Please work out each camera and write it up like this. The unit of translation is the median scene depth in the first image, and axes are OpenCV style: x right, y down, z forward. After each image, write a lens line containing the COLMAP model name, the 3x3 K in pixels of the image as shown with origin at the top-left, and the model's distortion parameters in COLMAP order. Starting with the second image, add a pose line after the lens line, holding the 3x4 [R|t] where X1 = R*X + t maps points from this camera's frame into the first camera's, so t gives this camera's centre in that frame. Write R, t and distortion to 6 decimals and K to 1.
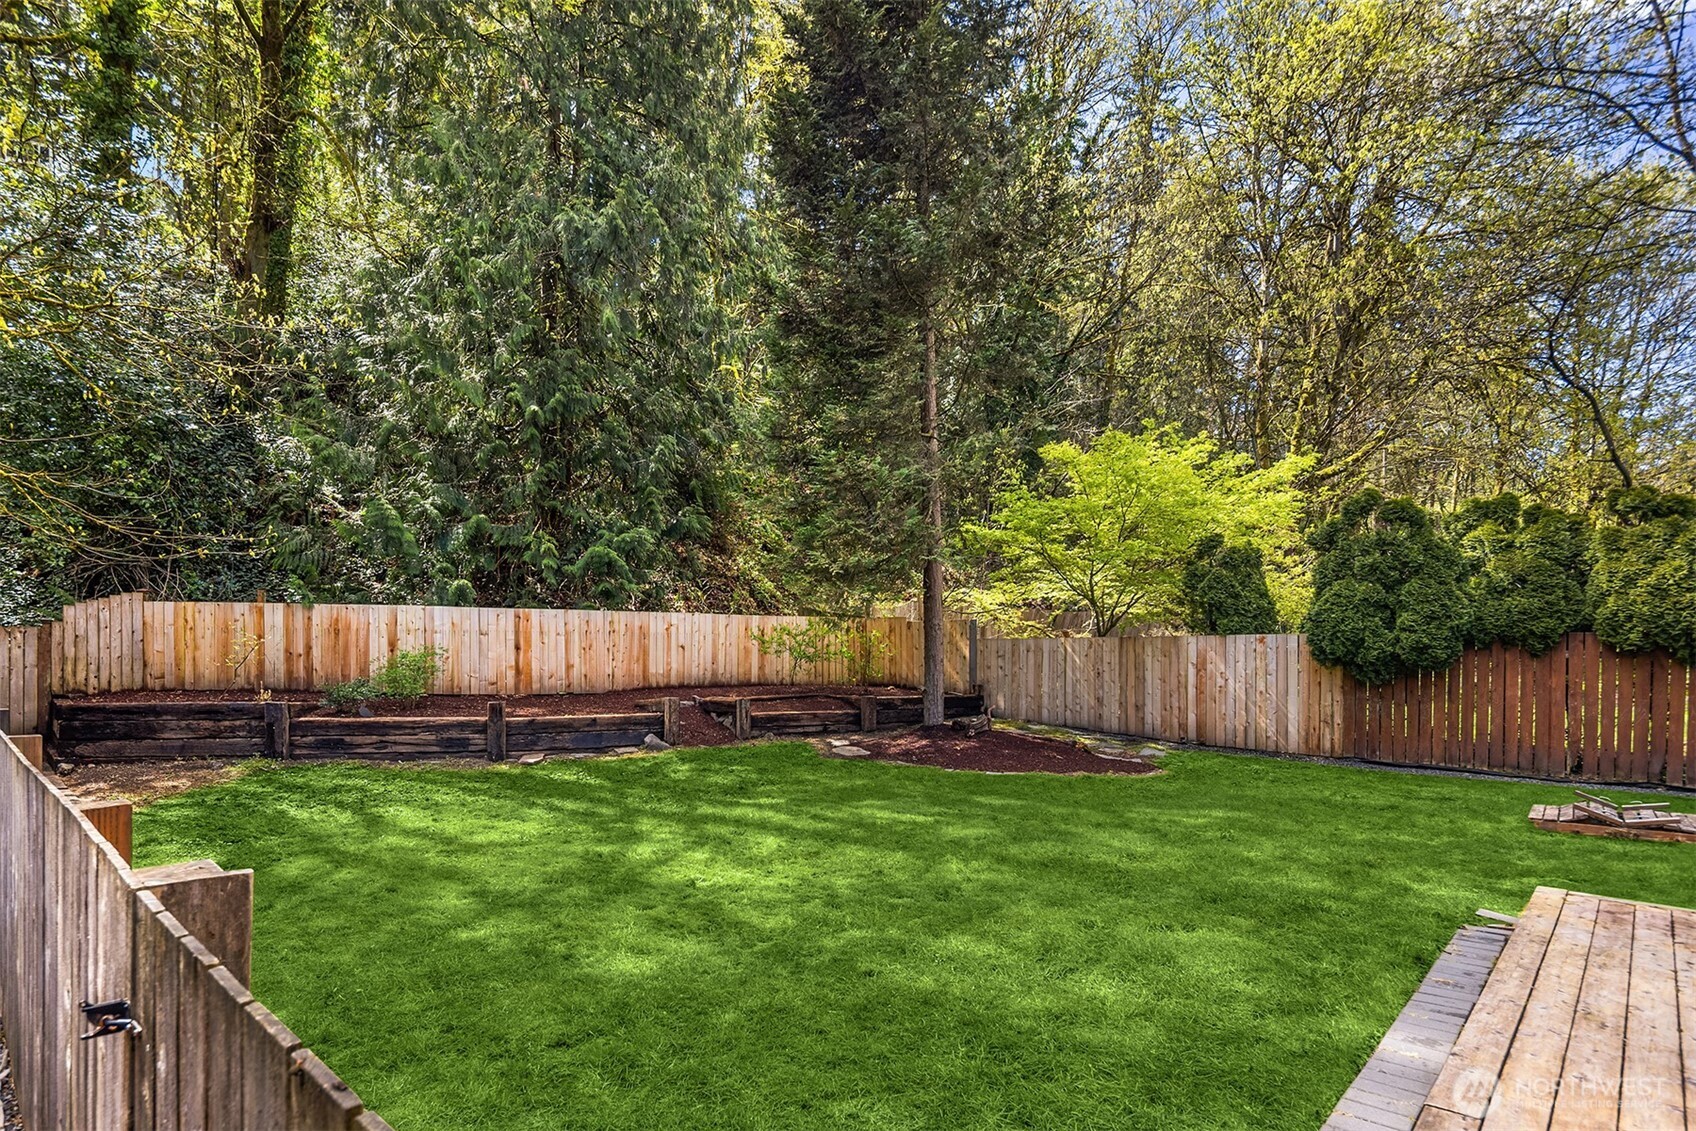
lens RADIAL K [[820.9, 0, 838.2], [0, 820.9, 665.4], [0, 0, 1]] dist [0.000772, -0.001457]
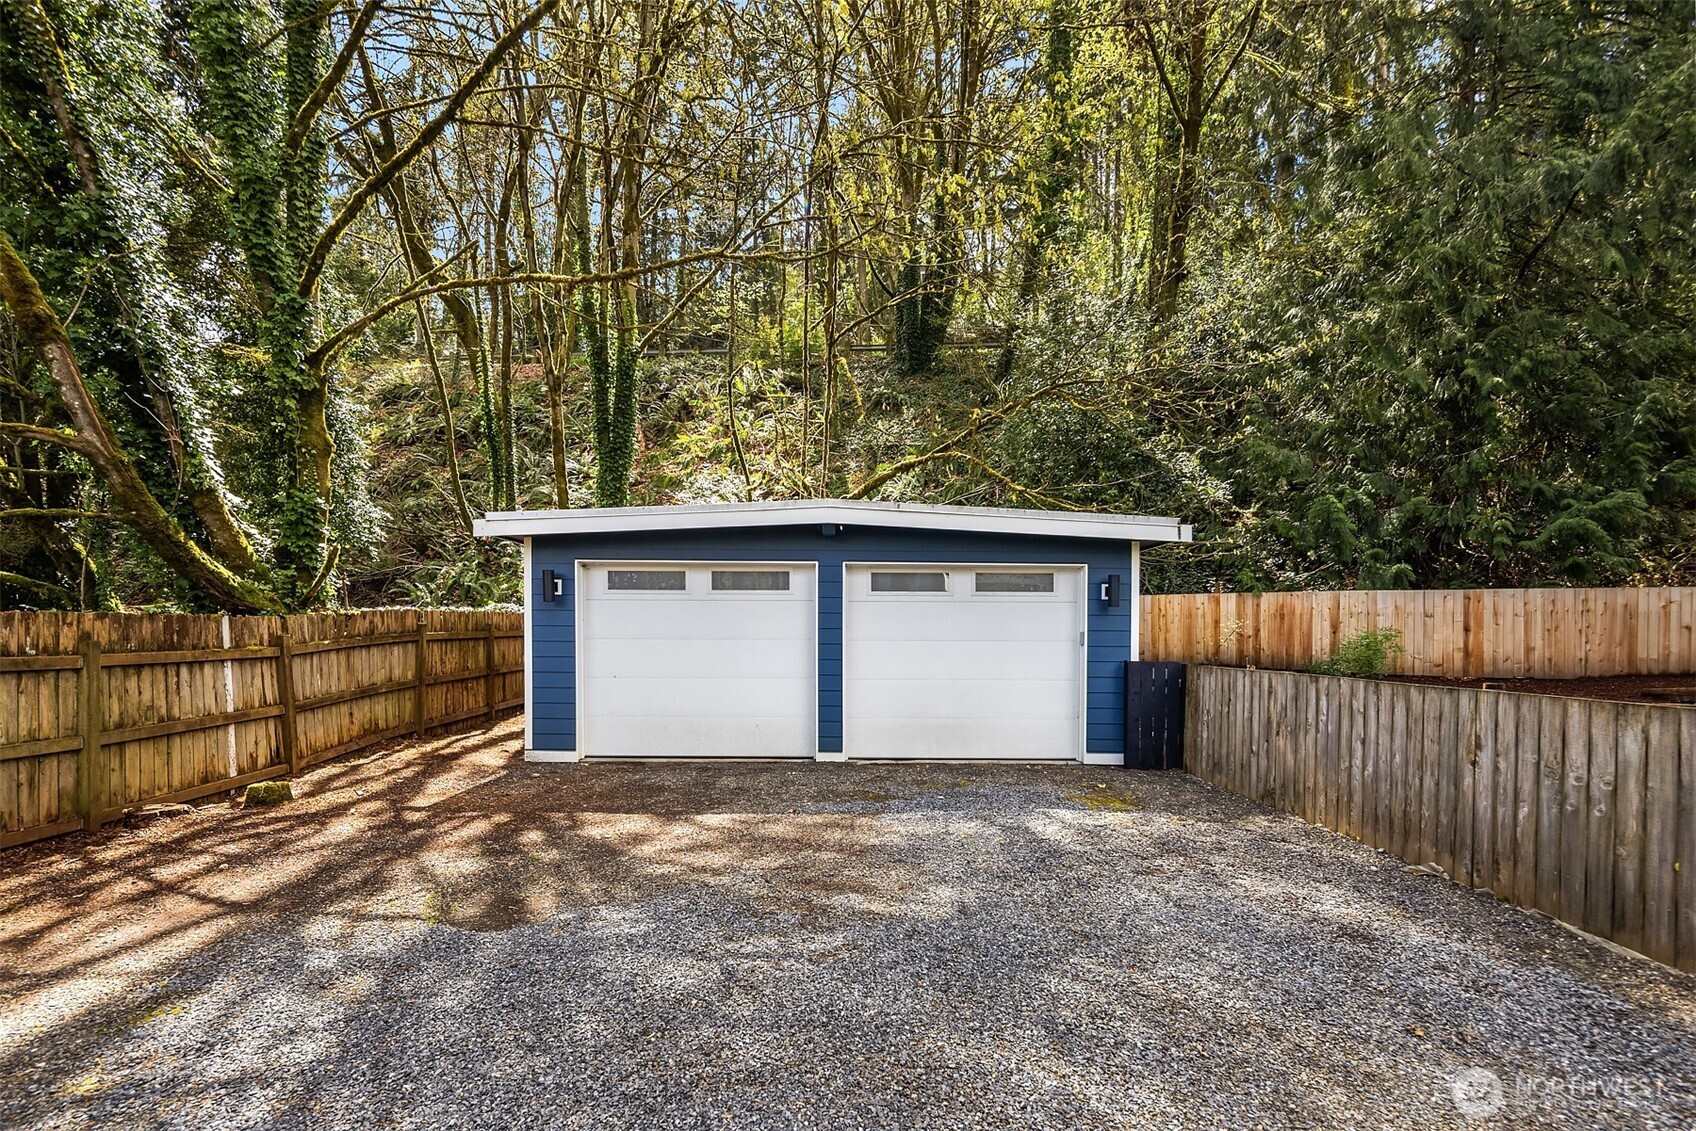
lens RADIAL K [[820.9, 0, 855.0], [0, 820.9, 646.8], [0, 0, 1]] dist [0.000772, -0.001457]
pose [[0.694746, 0.010489, -0.719179, -0.201935], [-0.011904, 0.999924, 0.003084, 0.004823], [0.719157, 0.006419, 0.694818, -0.213808]]
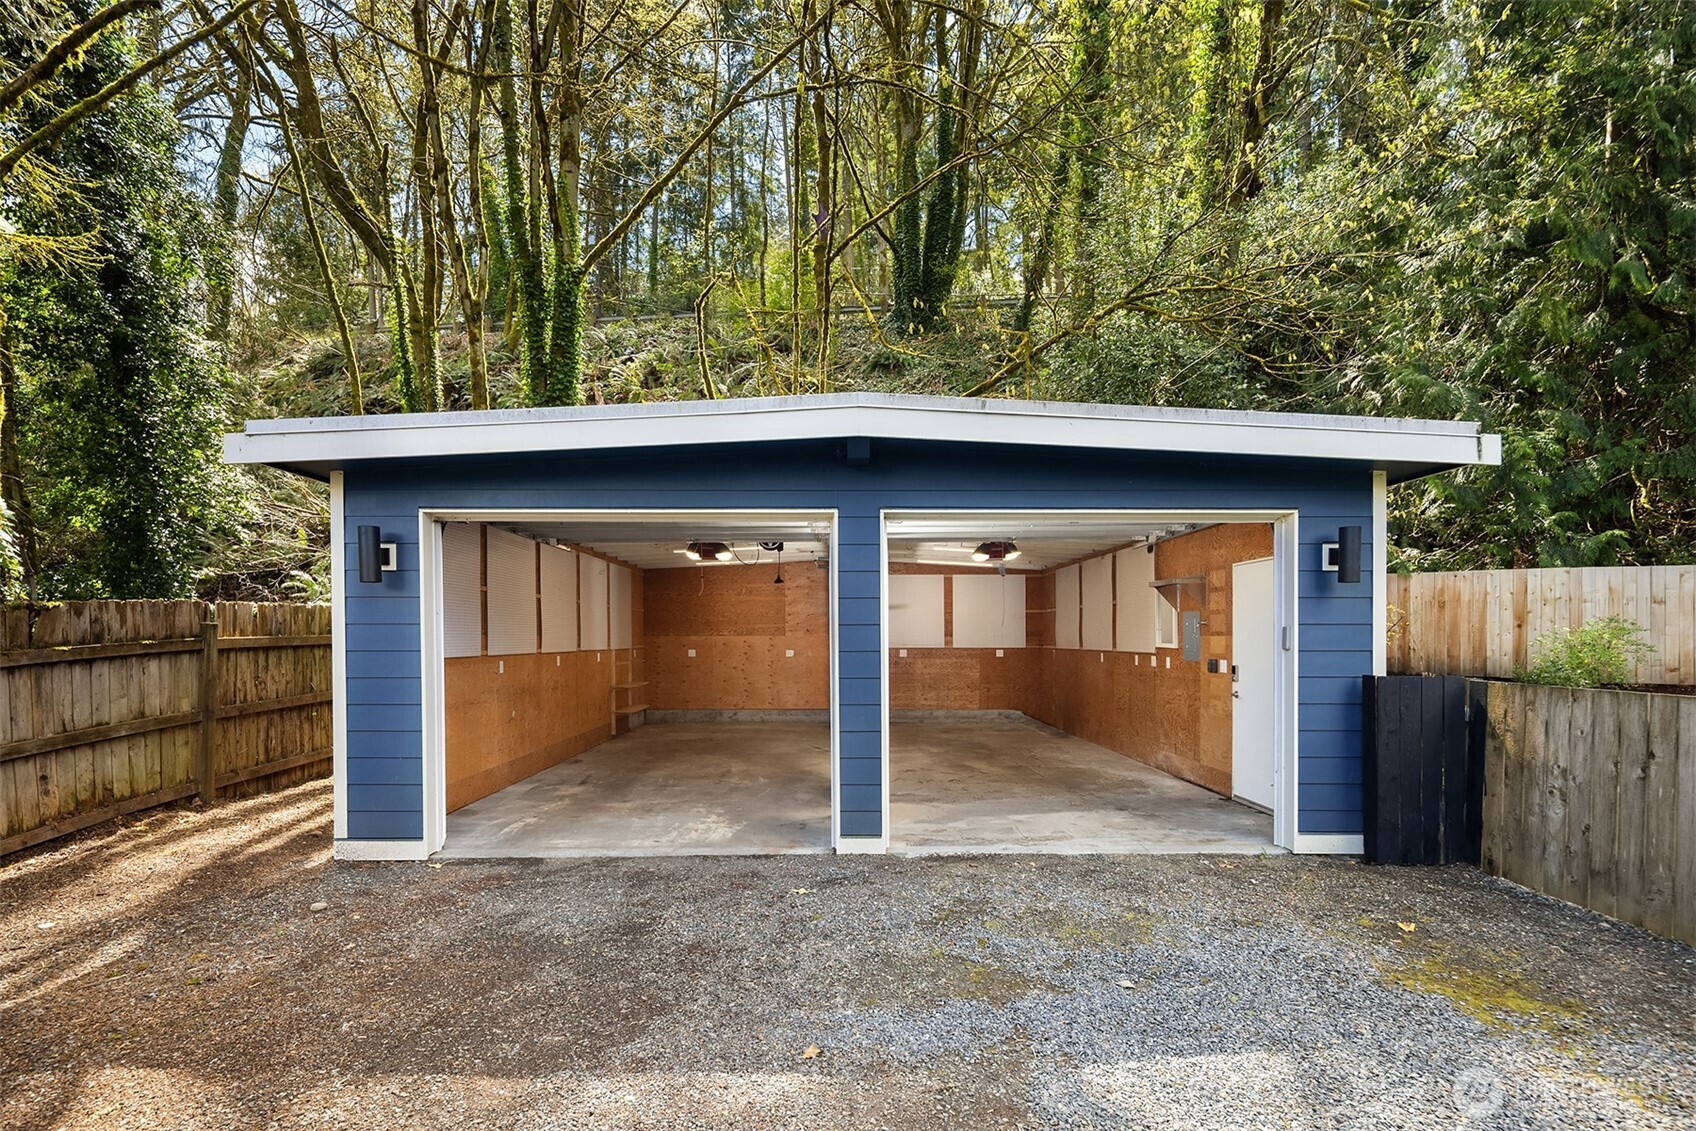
lens RADIAL K [[820.9, 0, 845.0], [0, 820.9, 642.0], [0, 0, 1]] dist [0.000772, -0.001457]
pose [[0.700719, 0.002307, -0.713434, -0.430156], [-0.003315, 0.999995, -0.000023, 0.000021], [0.713430, 0.002381, 0.700723, -0.037043]]
